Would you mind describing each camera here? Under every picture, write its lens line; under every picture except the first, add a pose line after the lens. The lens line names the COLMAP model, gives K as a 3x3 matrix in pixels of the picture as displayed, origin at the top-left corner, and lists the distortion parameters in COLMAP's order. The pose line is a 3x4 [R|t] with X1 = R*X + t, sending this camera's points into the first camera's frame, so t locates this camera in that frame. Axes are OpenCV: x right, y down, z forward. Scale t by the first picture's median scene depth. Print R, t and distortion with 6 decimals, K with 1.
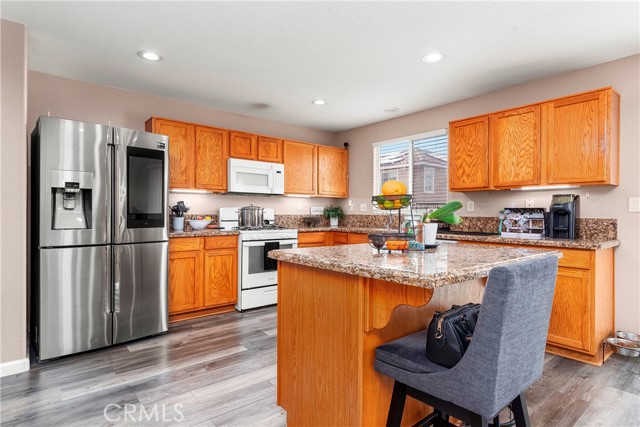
lens RADIAL K [[348.0, 0, 319.5], [0, 348.0, 213.2], [0, 0, 1]] dist [0.000577, 0.000238]
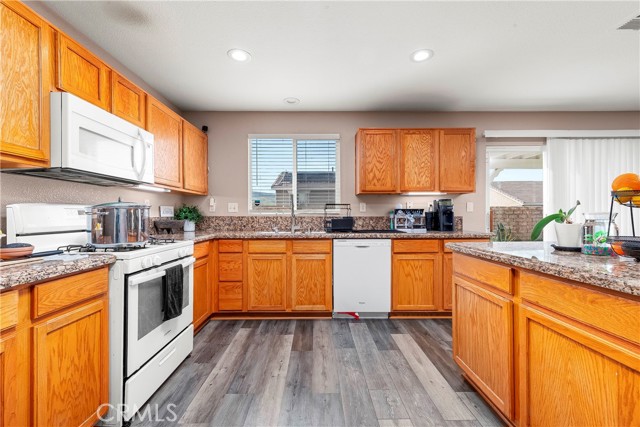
lens RADIAL K [[274.6, 0, 321.3], [0, 274.6, 213.5], [0, 0, 1]] dist [0.010614, -0.000214]
pose [[0.616617, -0.006433, 0.787237, -0.359031], [0.007563, 0.999969, 0.002248, -0.002792], [-0.787227, 0.004567, 0.616647, 0.568943]]
